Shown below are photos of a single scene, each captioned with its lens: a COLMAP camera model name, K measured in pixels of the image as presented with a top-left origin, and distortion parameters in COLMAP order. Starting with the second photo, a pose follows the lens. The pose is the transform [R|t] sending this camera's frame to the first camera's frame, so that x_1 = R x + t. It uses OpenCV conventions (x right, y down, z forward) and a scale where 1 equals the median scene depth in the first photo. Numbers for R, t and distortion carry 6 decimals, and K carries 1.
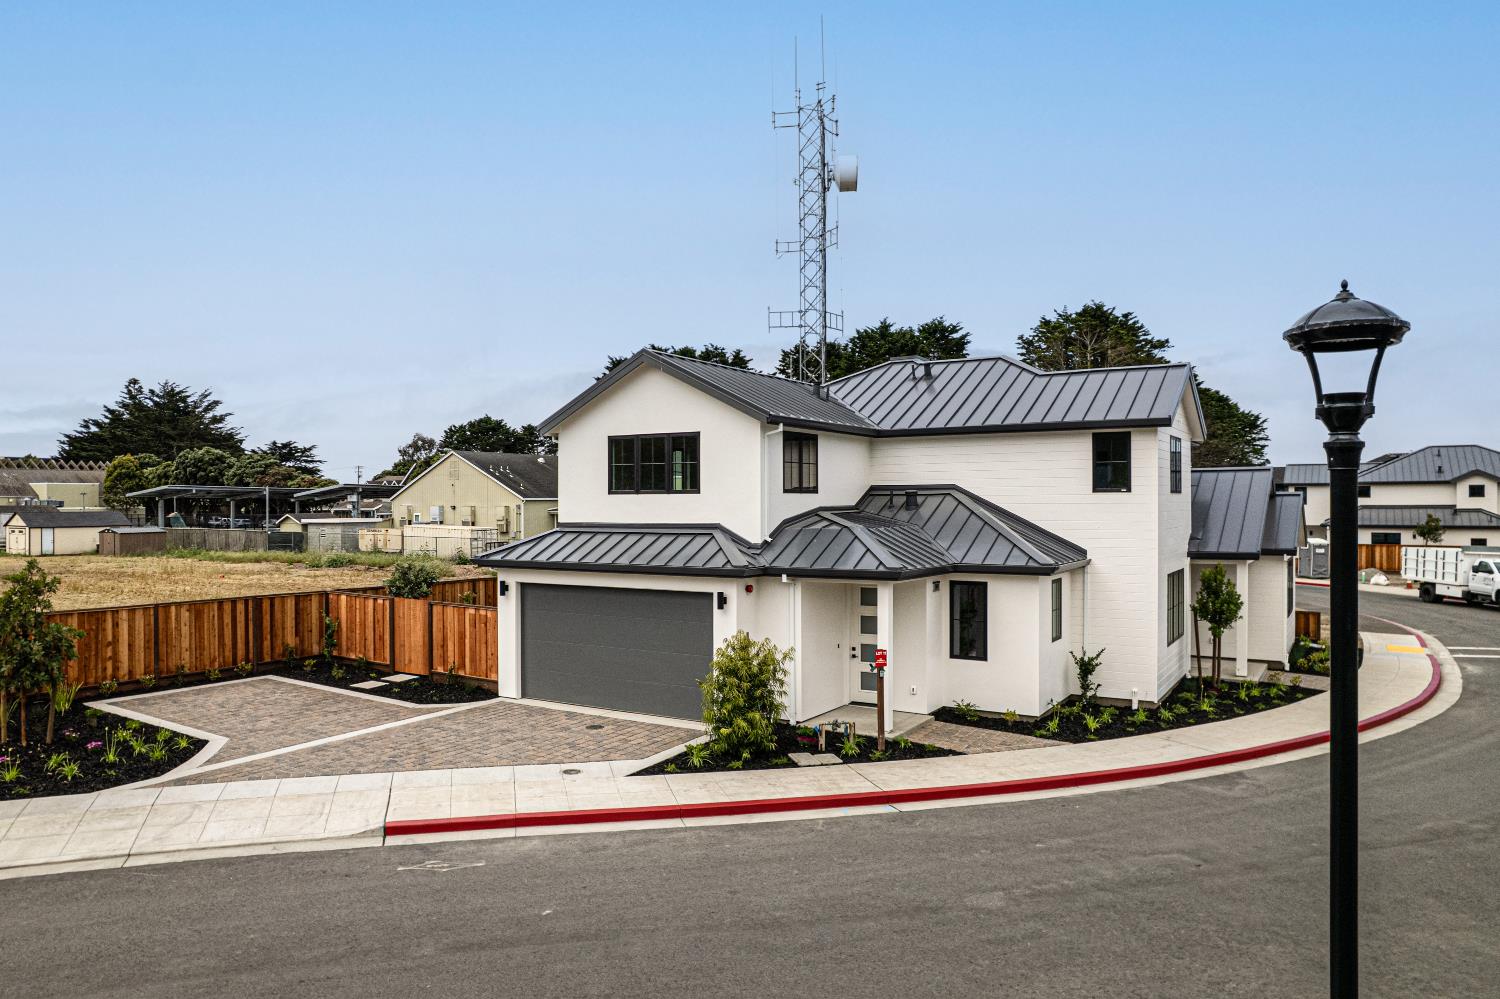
lens RADIAL K [[1032.9, 0, 697.7], [0, 1032.9, 500.9], [0, 0, 1]] dist [-0.076430, 0.062225]
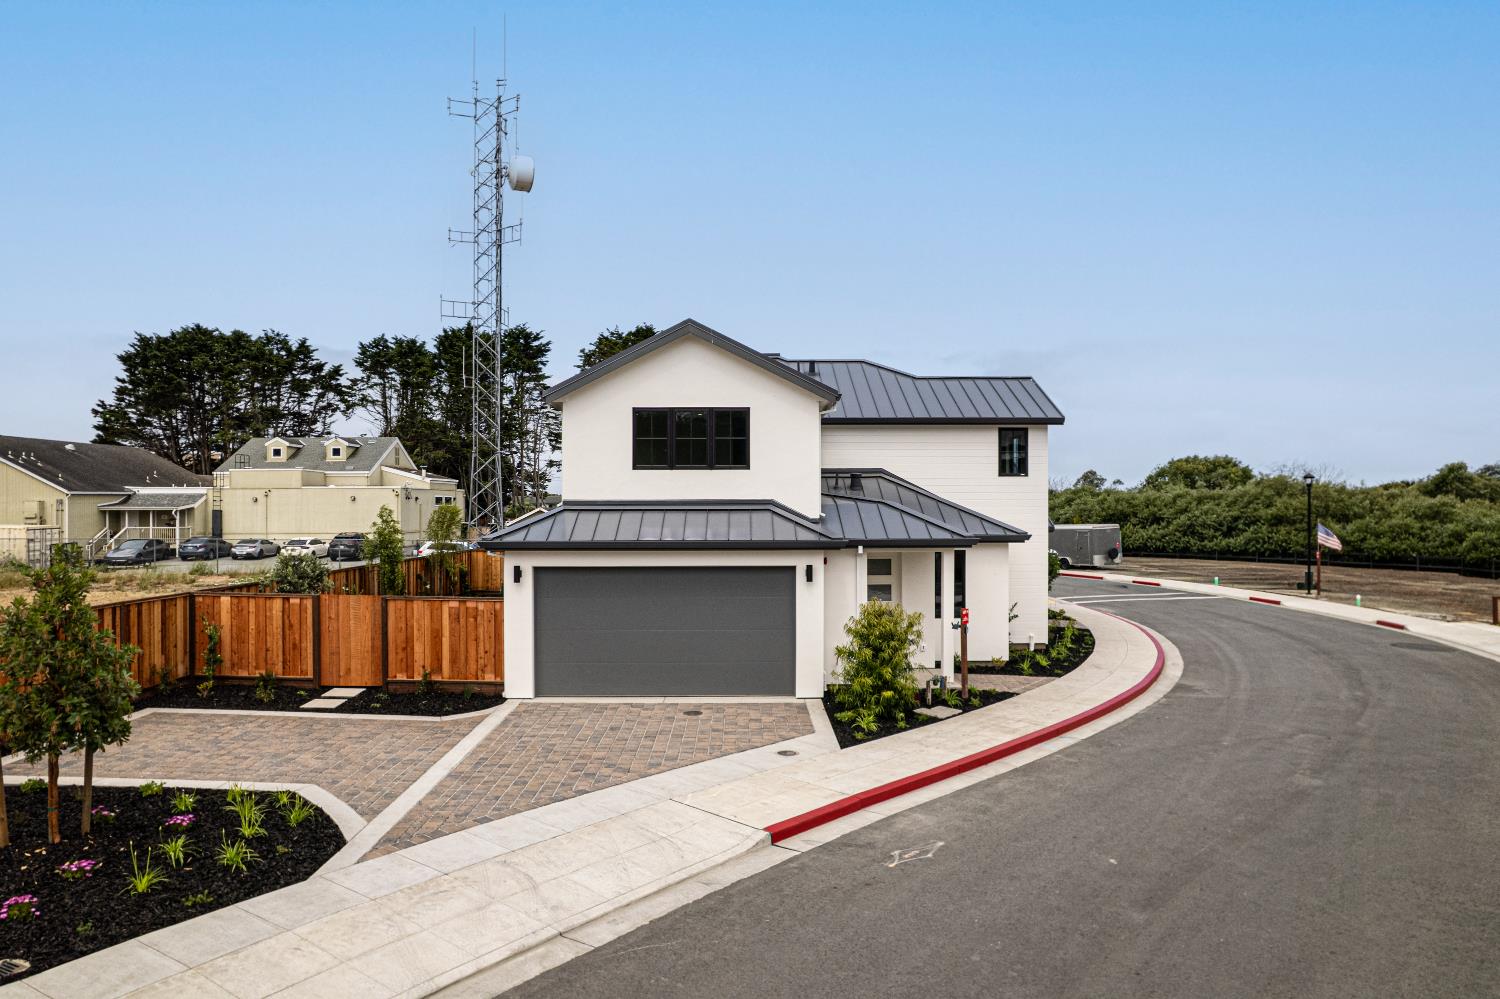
lens RADIAL K [[962.3, 0, 754.0], [0, 962.3, 505.0], [0, 0, 1]] dist [-0.081242, 0.073845]
pose [[0.828447, 0.001641, 0.560065, -0.479786], [-0.001980, 0.999998, -0.000001, 0.025284], [-0.560064, -0.001108, 0.828449, 0.210221]]
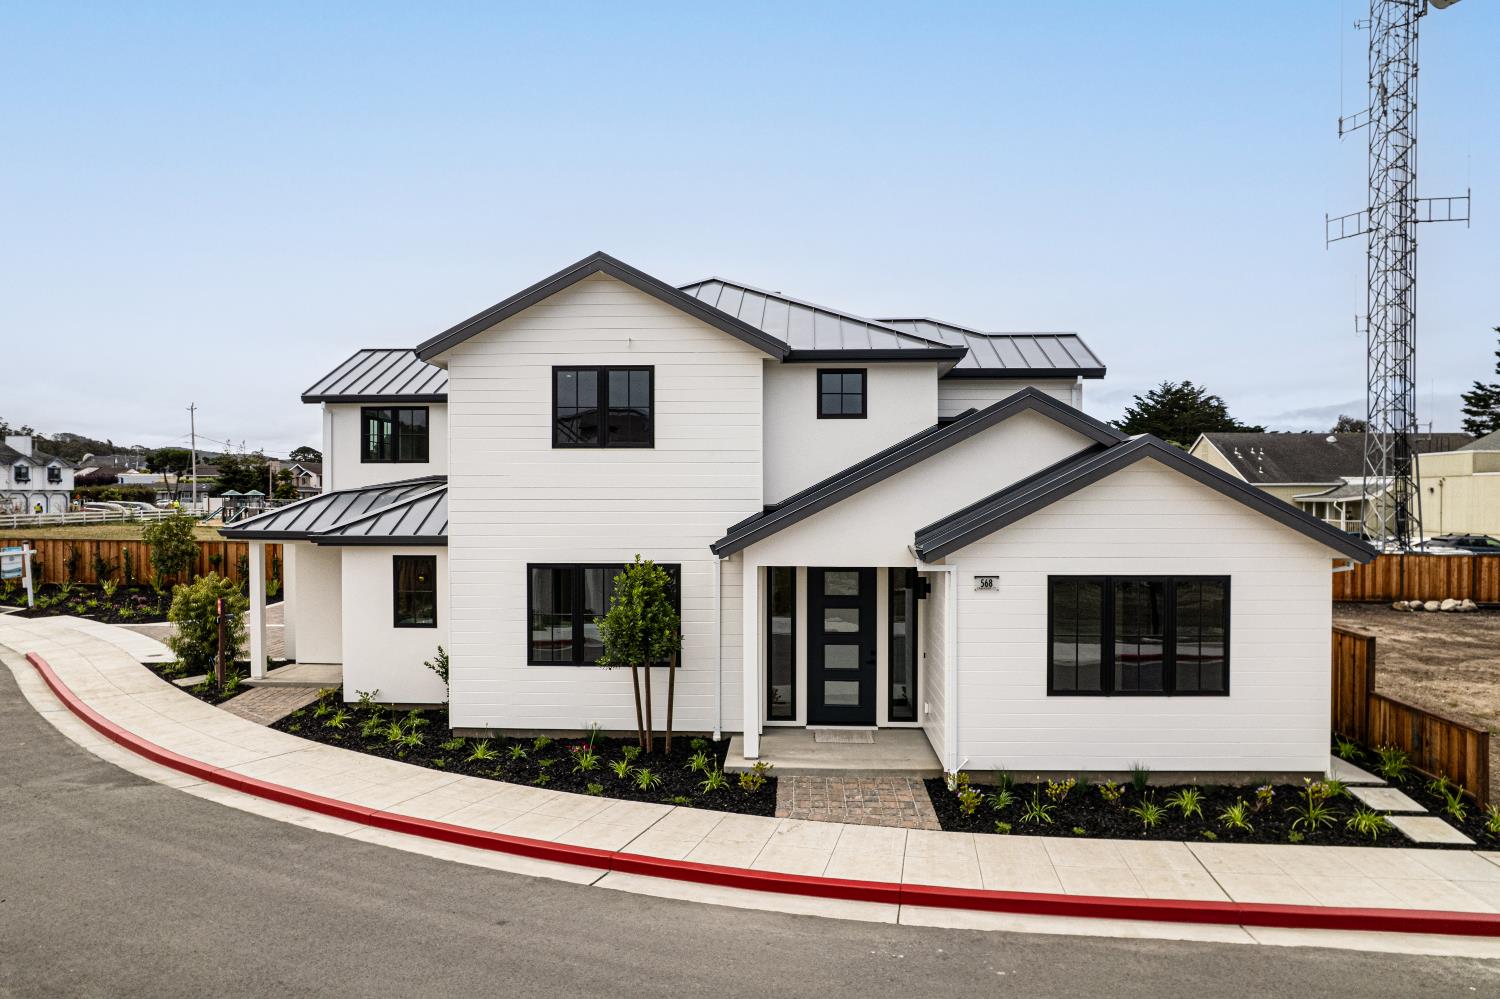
lens RADIAL K [[962.3, 0, 754.0], [0, 962.3, 505.0], [0, 0, 1]] dist [-0.081242, 0.073845]
pose [[0.509159, 0.012268, -0.860585, 1.096524], [-0.001714, 0.999911, 0.013240, 0.021331], [0.860671, -0.005266, 0.509135, 0.781953]]
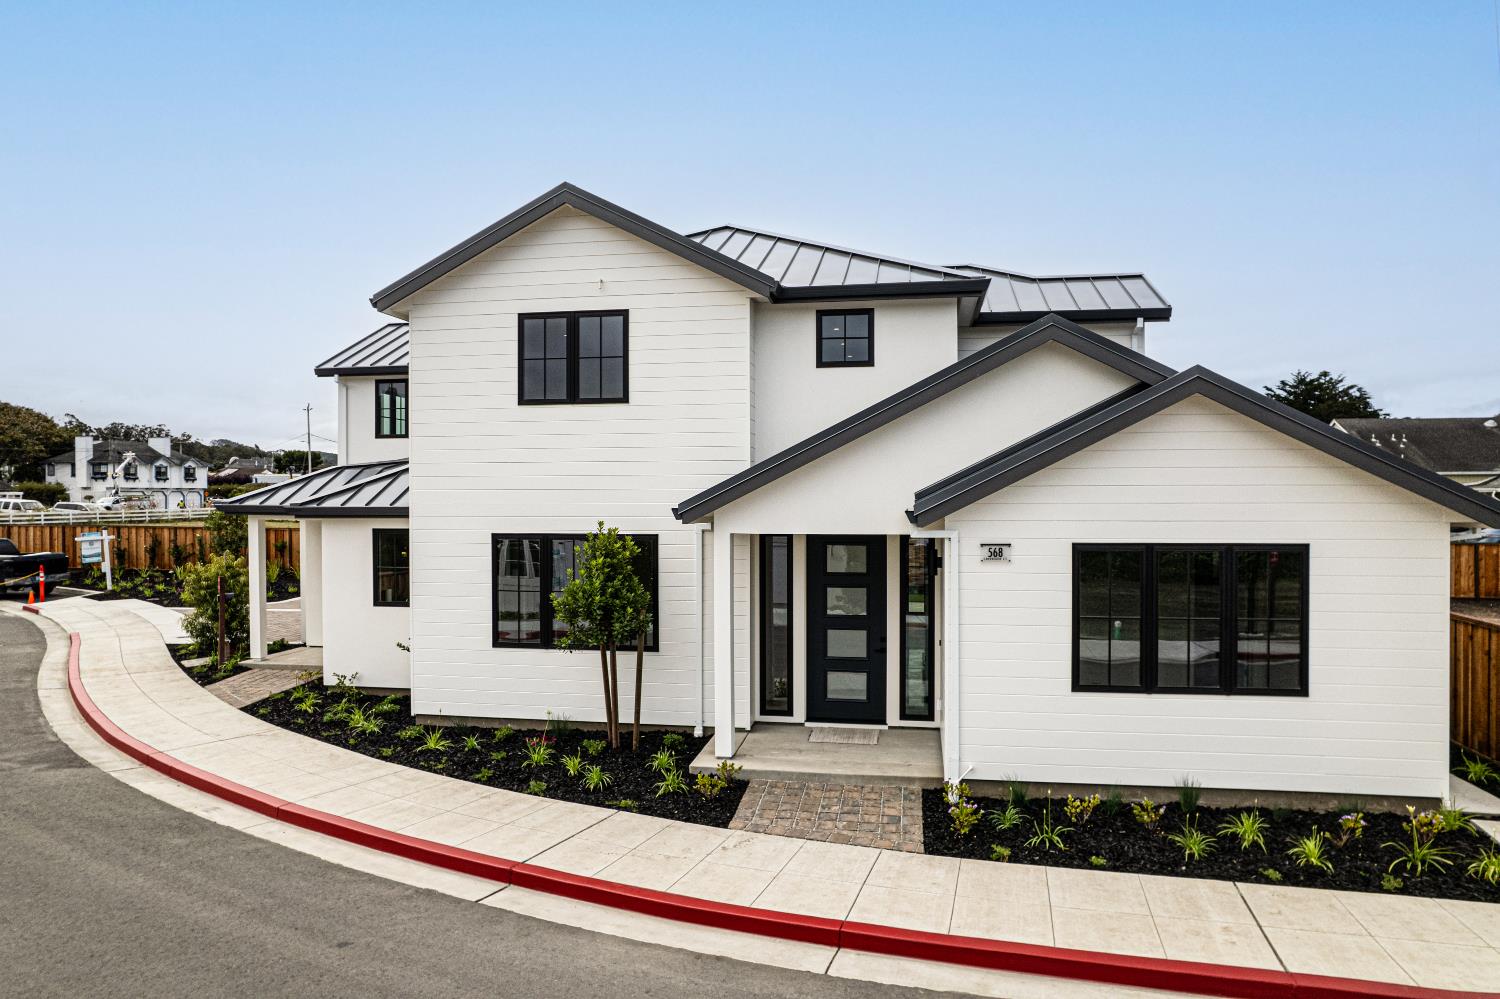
lens RADIAL K [[962.3, 0, 754.0], [0, 962.3, 505.0], [0, 0, 1]] dist [-0.081242, 0.073845]
pose [[0.403654, 0.011027, -0.914845, 1.057941], [0.001078, 0.999921, 0.012528, 0.045418], [0.914911, -0.006043, 0.403610, 0.891810]]
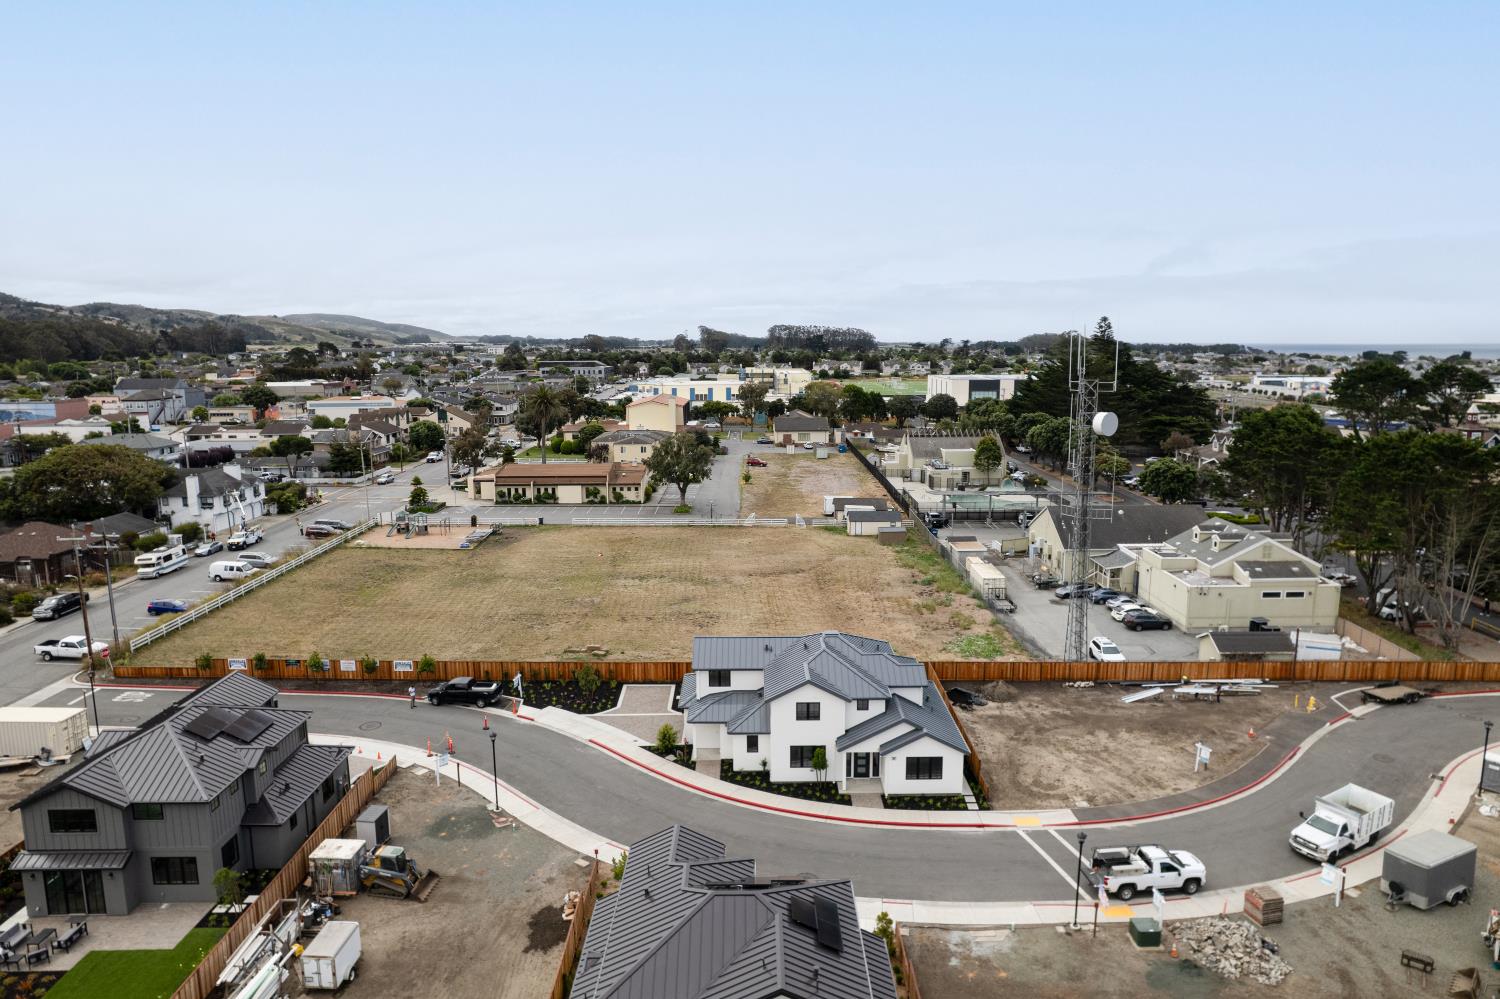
lens RADIAL K [[962.3, 0, 754.0], [0, 962.3, 505.0], [0, 0, 1]] dist [-0.081242, 0.073845]
pose [[0.550768, 0.141228, -0.822623, 2.619318], [0.004599, 0.985052, 0.172194, -1.116447], [0.834646, -0.098622, 0.541886, -0.568493]]
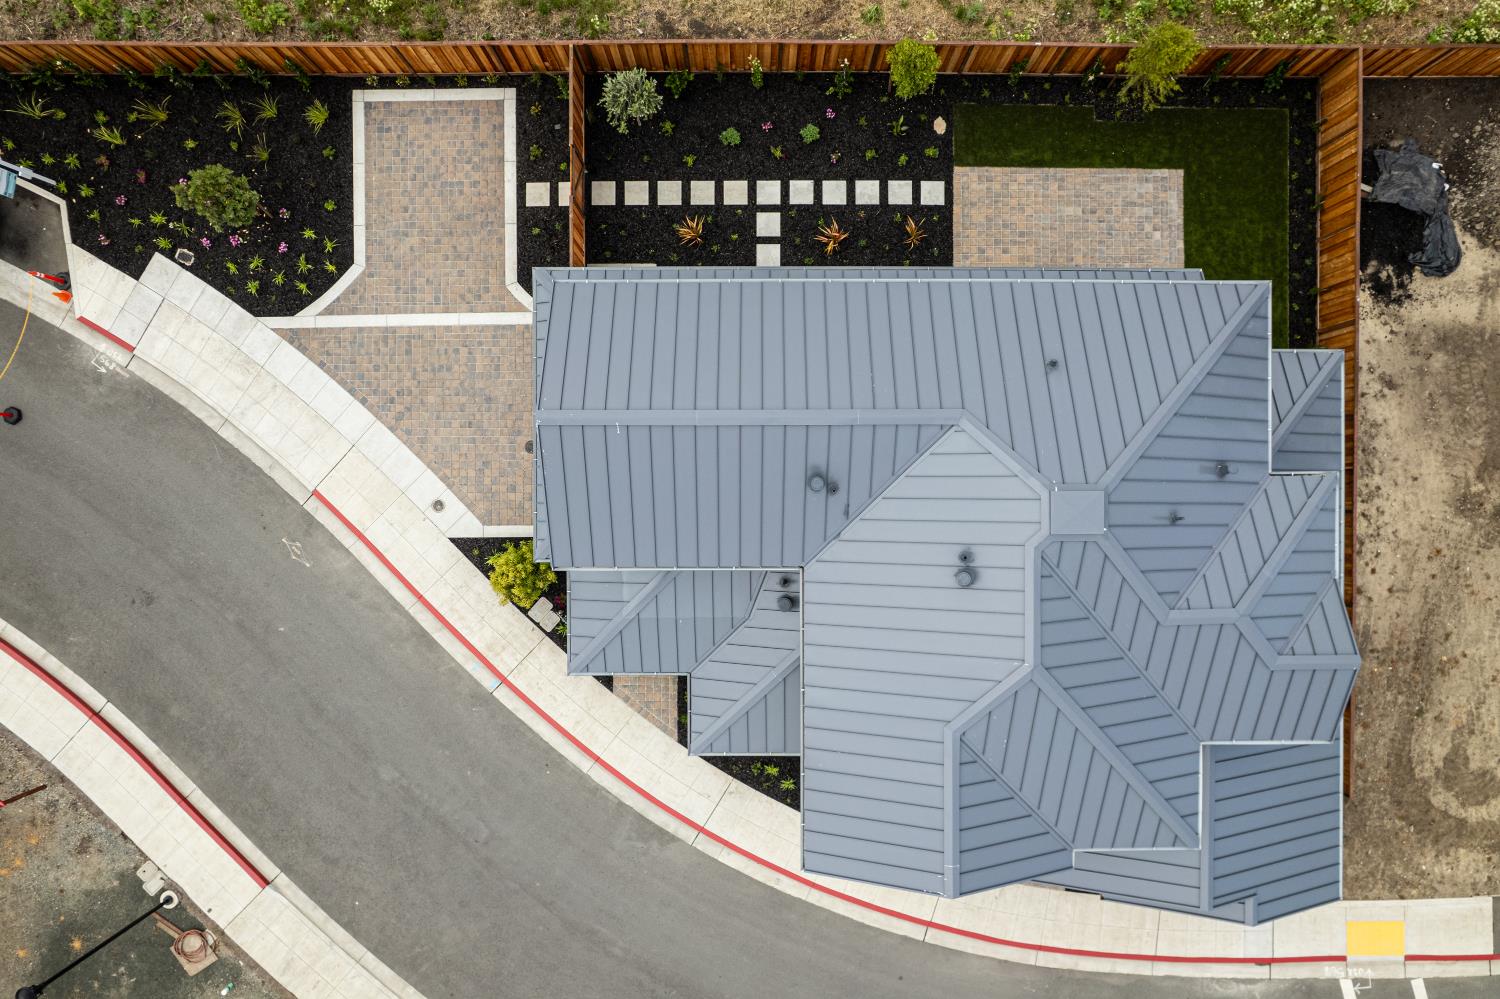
lens RADIAL K [[962.3, 0, 754.0], [0, 962.3, 505.0], [0, 0, 1]] dist [-0.081242, 0.073845]
pose [[0.549712, 0.835303, 0.009279, 0.106233], [0.000317, -0.011317, 0.999936, -0.954596], [0.835354, -0.549674, -0.006486, 1.069052]]
